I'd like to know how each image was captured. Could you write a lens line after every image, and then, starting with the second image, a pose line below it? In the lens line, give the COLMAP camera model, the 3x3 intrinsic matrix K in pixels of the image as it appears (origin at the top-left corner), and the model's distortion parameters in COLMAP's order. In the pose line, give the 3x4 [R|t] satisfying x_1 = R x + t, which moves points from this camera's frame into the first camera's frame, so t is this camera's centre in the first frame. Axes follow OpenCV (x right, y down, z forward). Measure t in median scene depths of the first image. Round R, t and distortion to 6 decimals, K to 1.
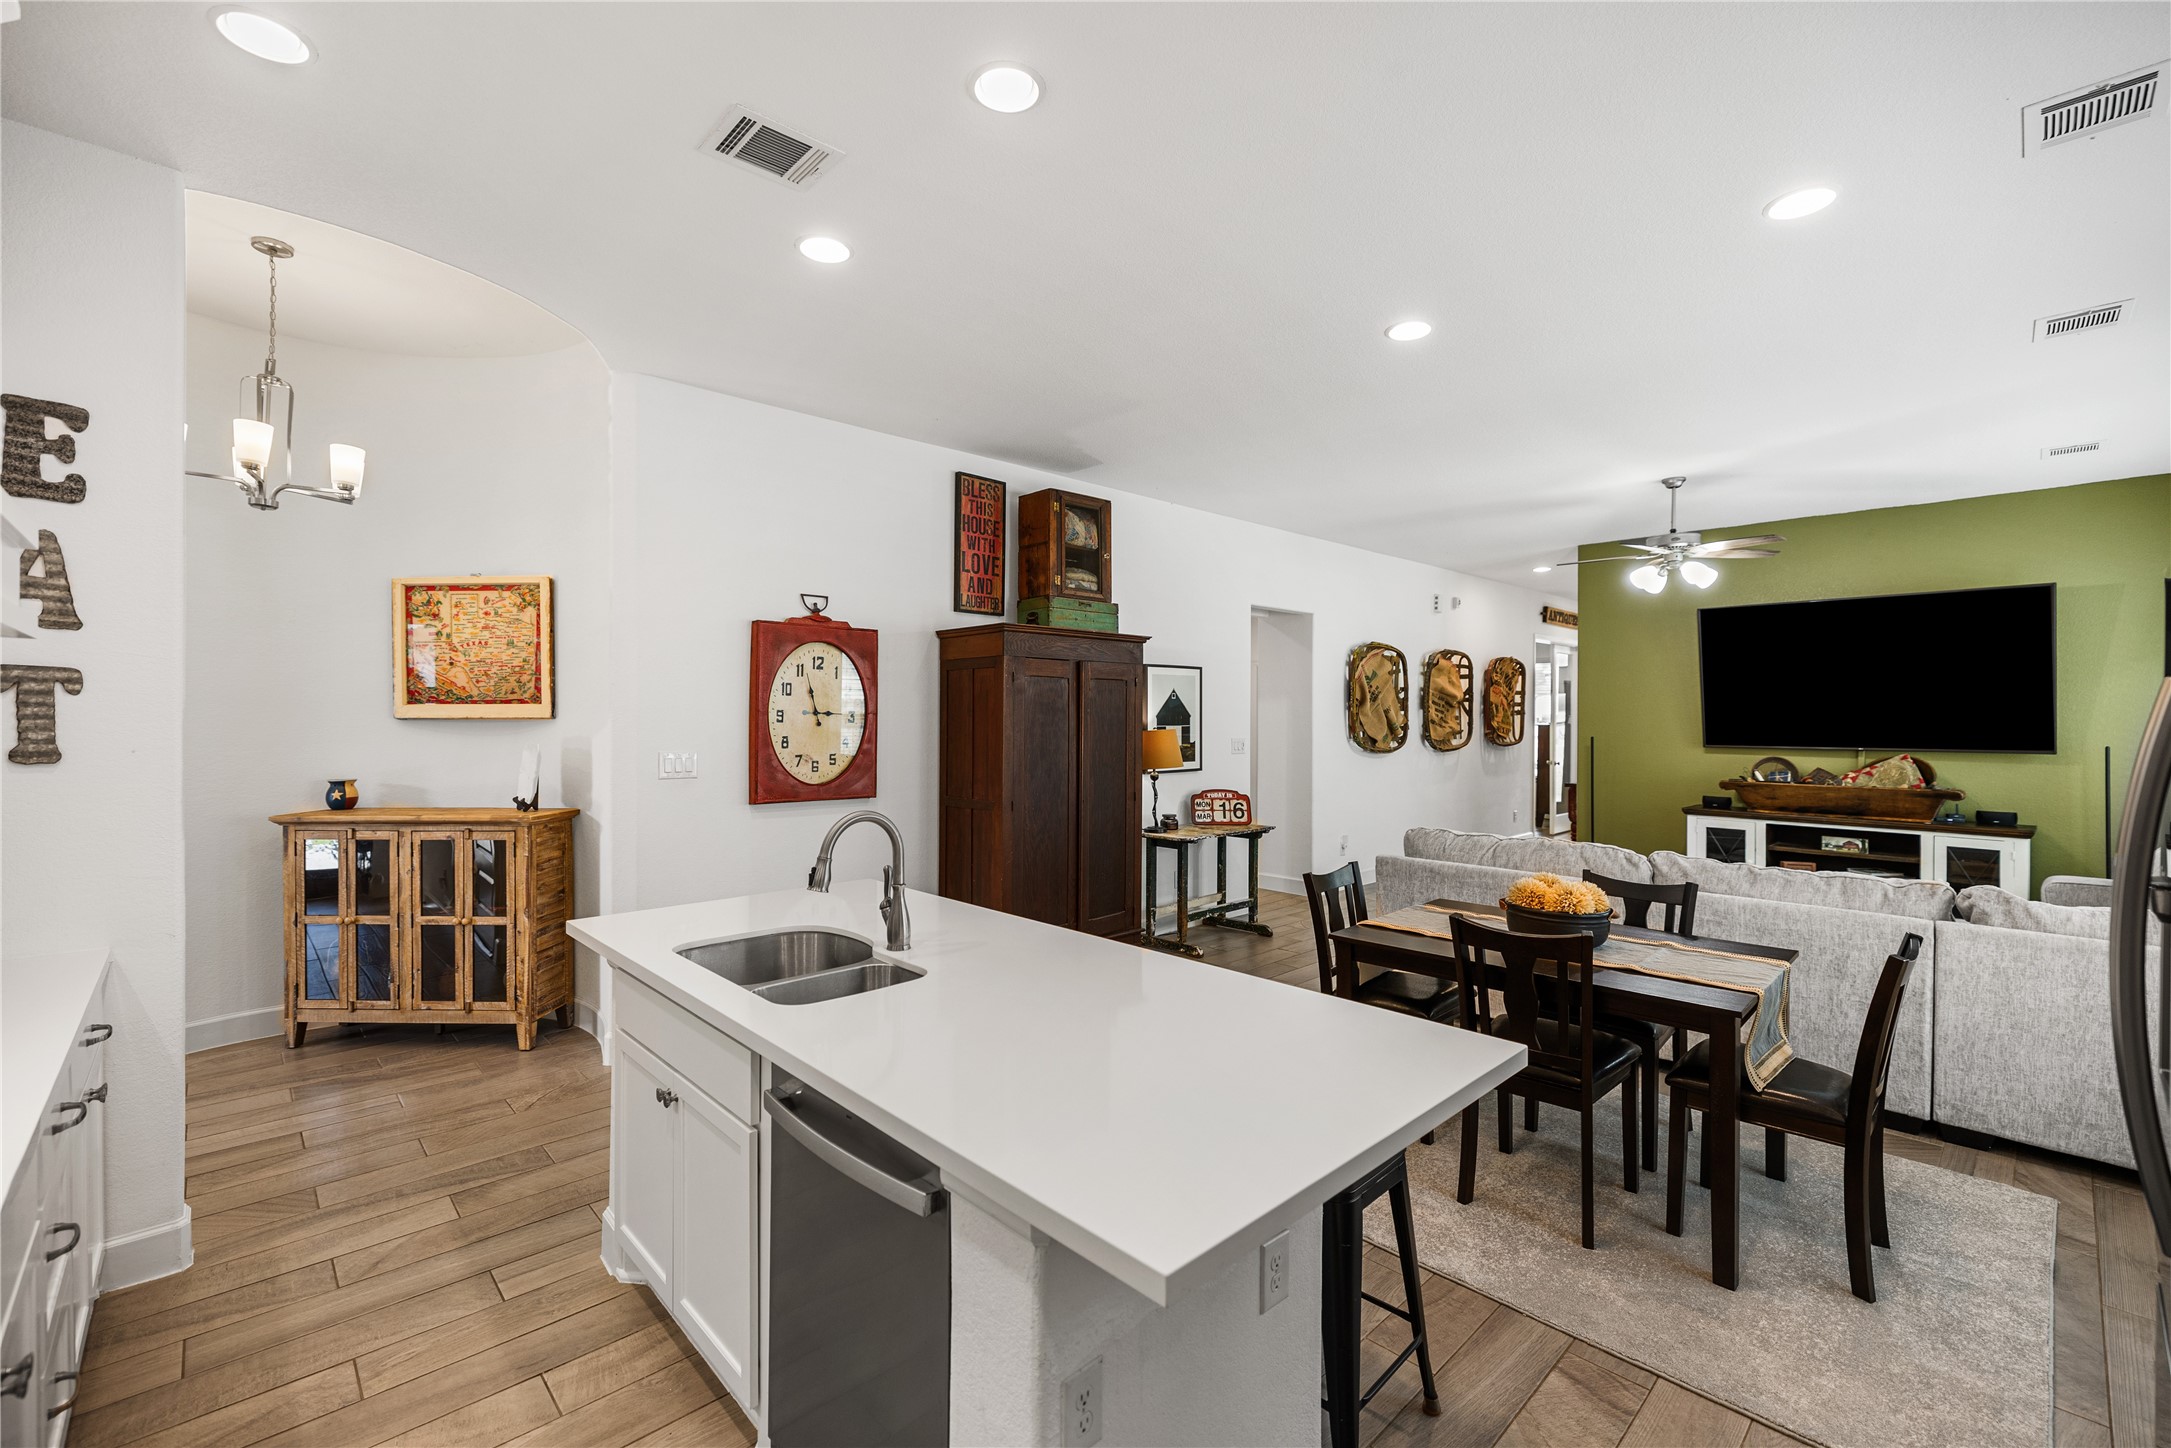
lens RADIAL K [[921.2, 0, 1077.1], [0, 921.2, 710.2], [0, 0, 1]] dist [0.001947, -0.001414]
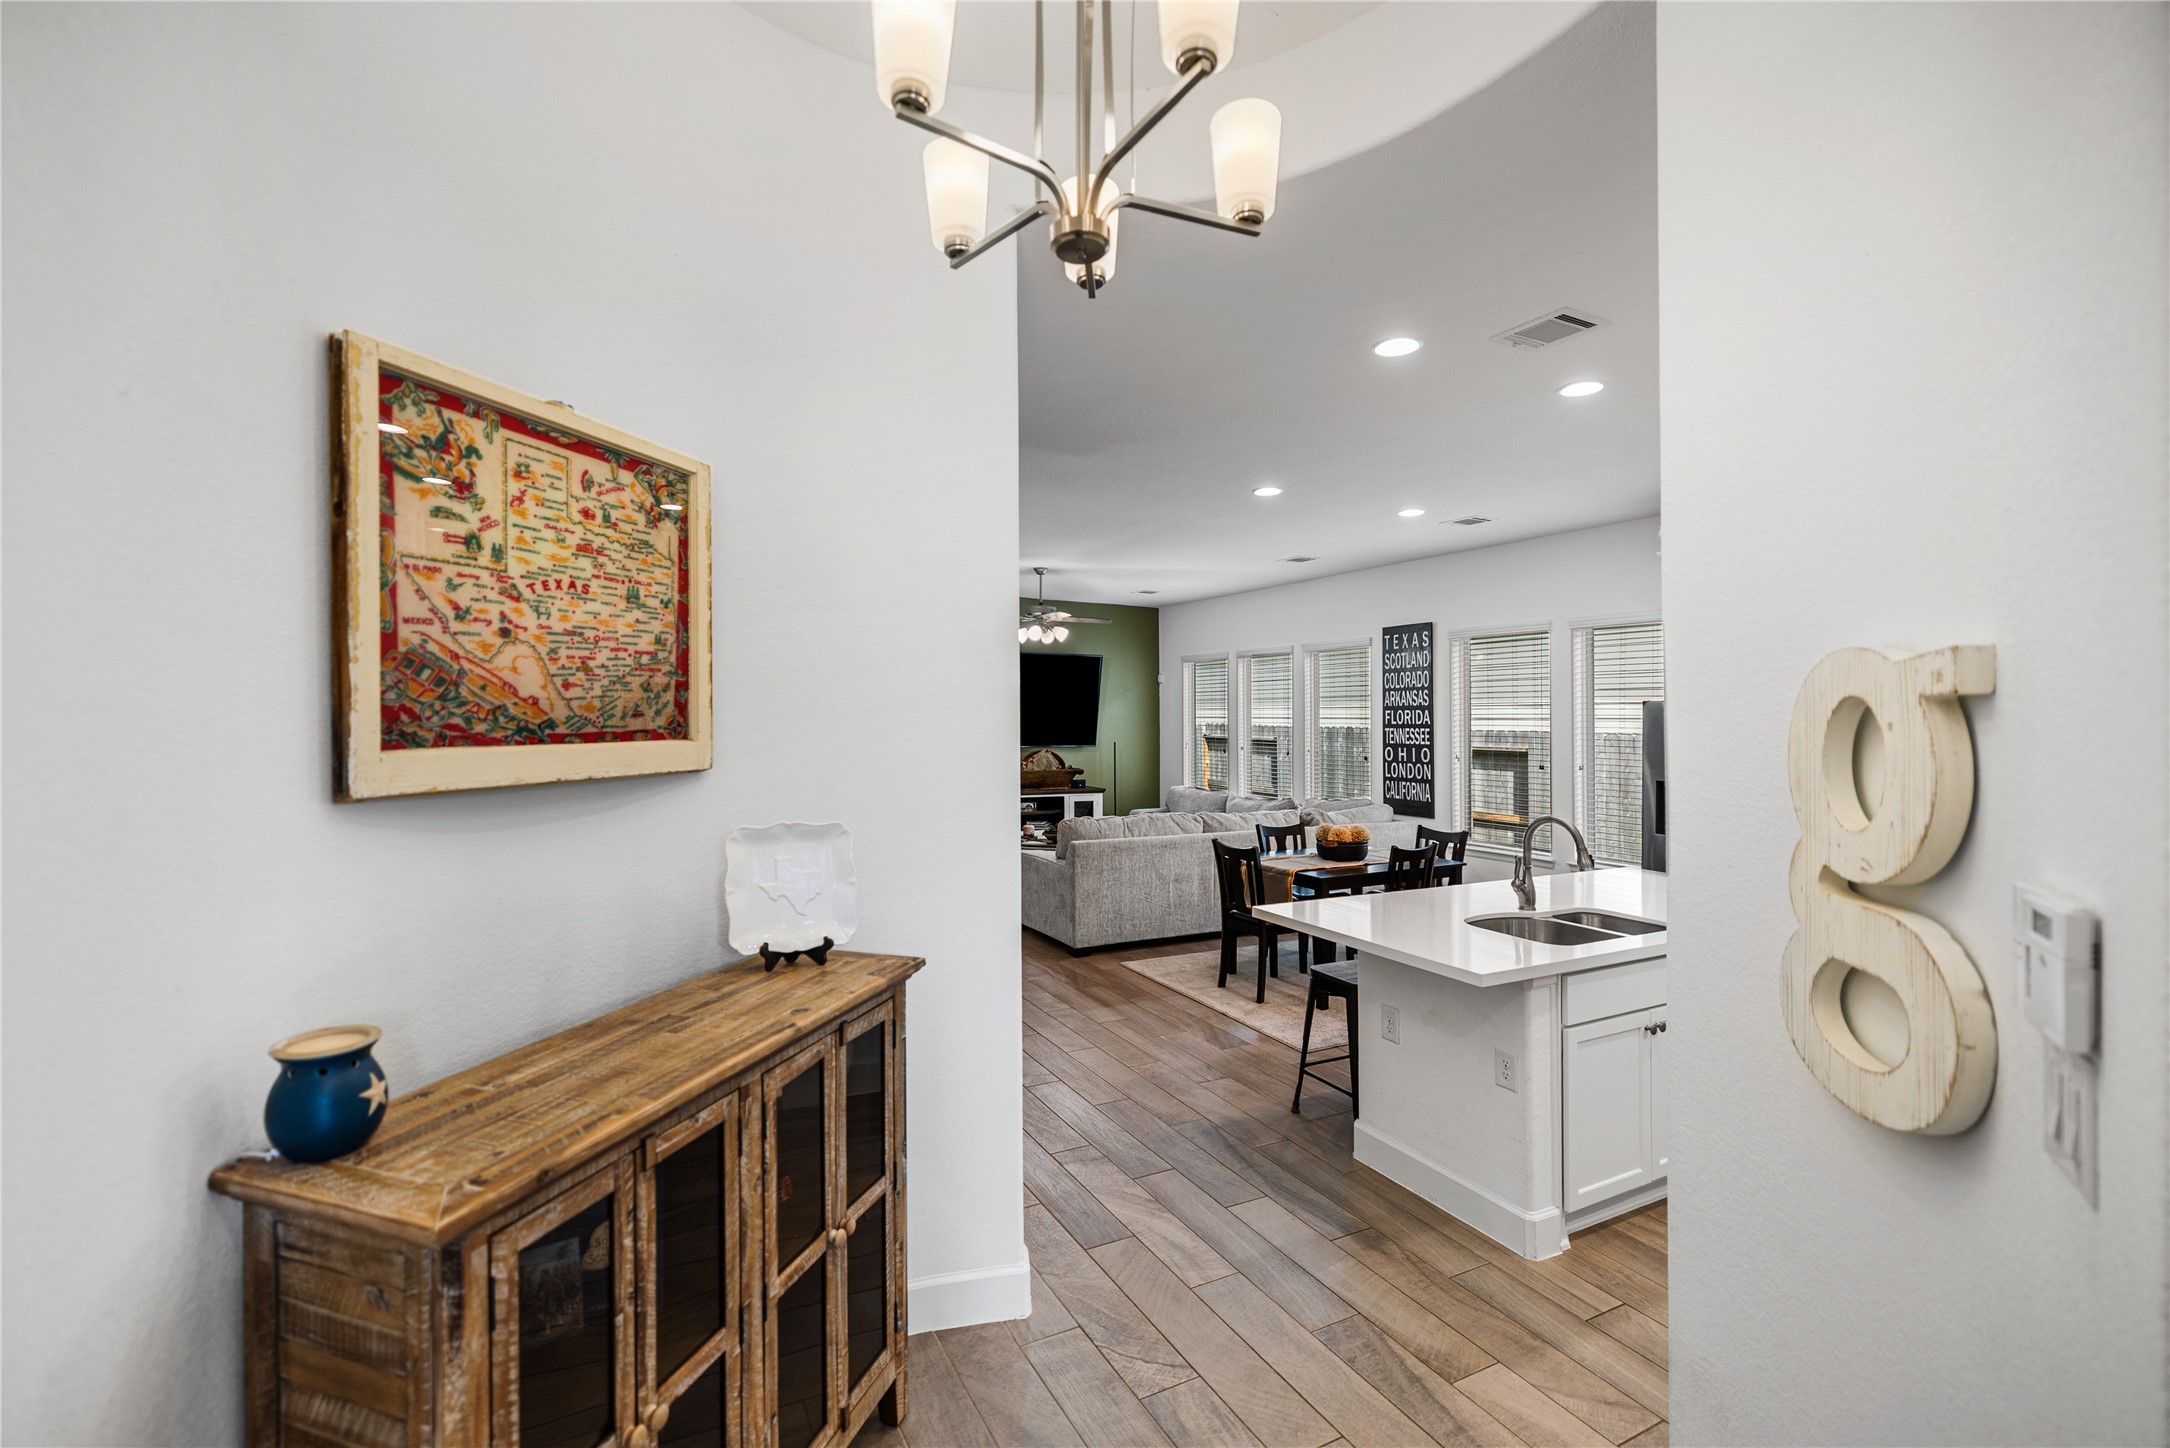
lens RADIAL K [[920.7, 0, 1067.3], [0, 920.7, 694.9], [0, 0, 1]] dist [0.001947, -0.001414]
pose [[0.275506, 0.023811, 0.961004, -0.726863], [-0.012513, 0.999697, -0.021183, -0.016105], [-0.961218, -0.006189, 0.275721, 0.522535]]
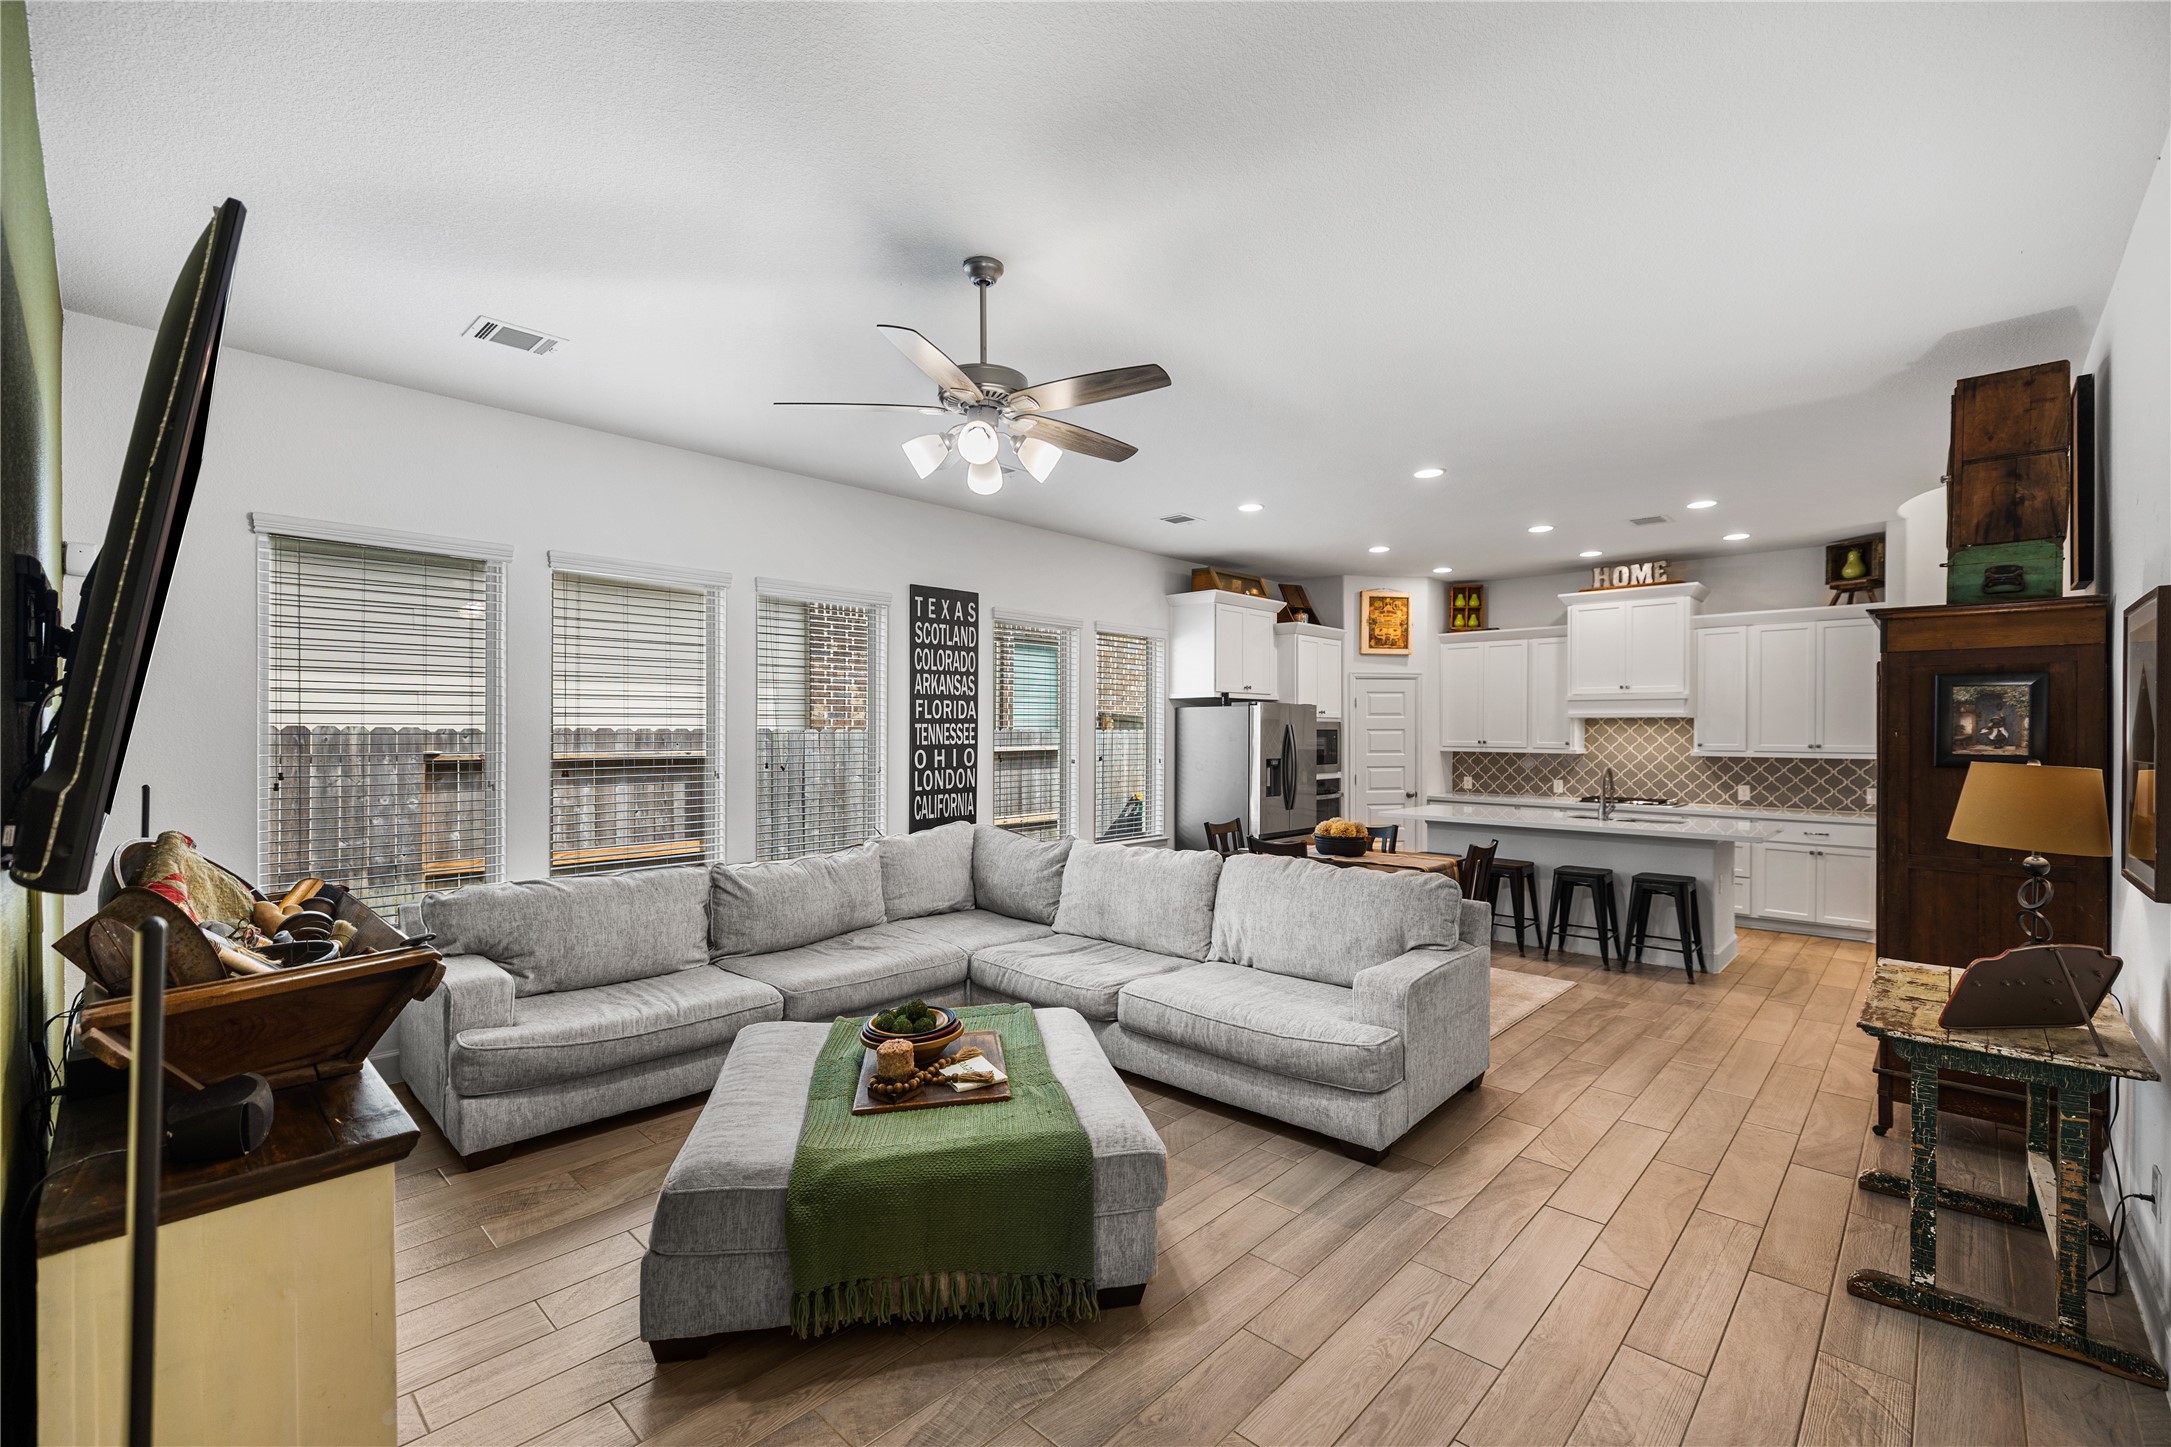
lens RADIAL K [[921.2, 0, 1078.2], [0, 921.2, 723.9], [0, 0, 1]] dist [0.001947, -0.001414]
pose [[-0.998563, -0.005697, -0.053282, 0.583602], [-0.005044, 0.999911, -0.012378, 0.009079], [0.053348, -0.012091, -0.998503, 1.430484]]
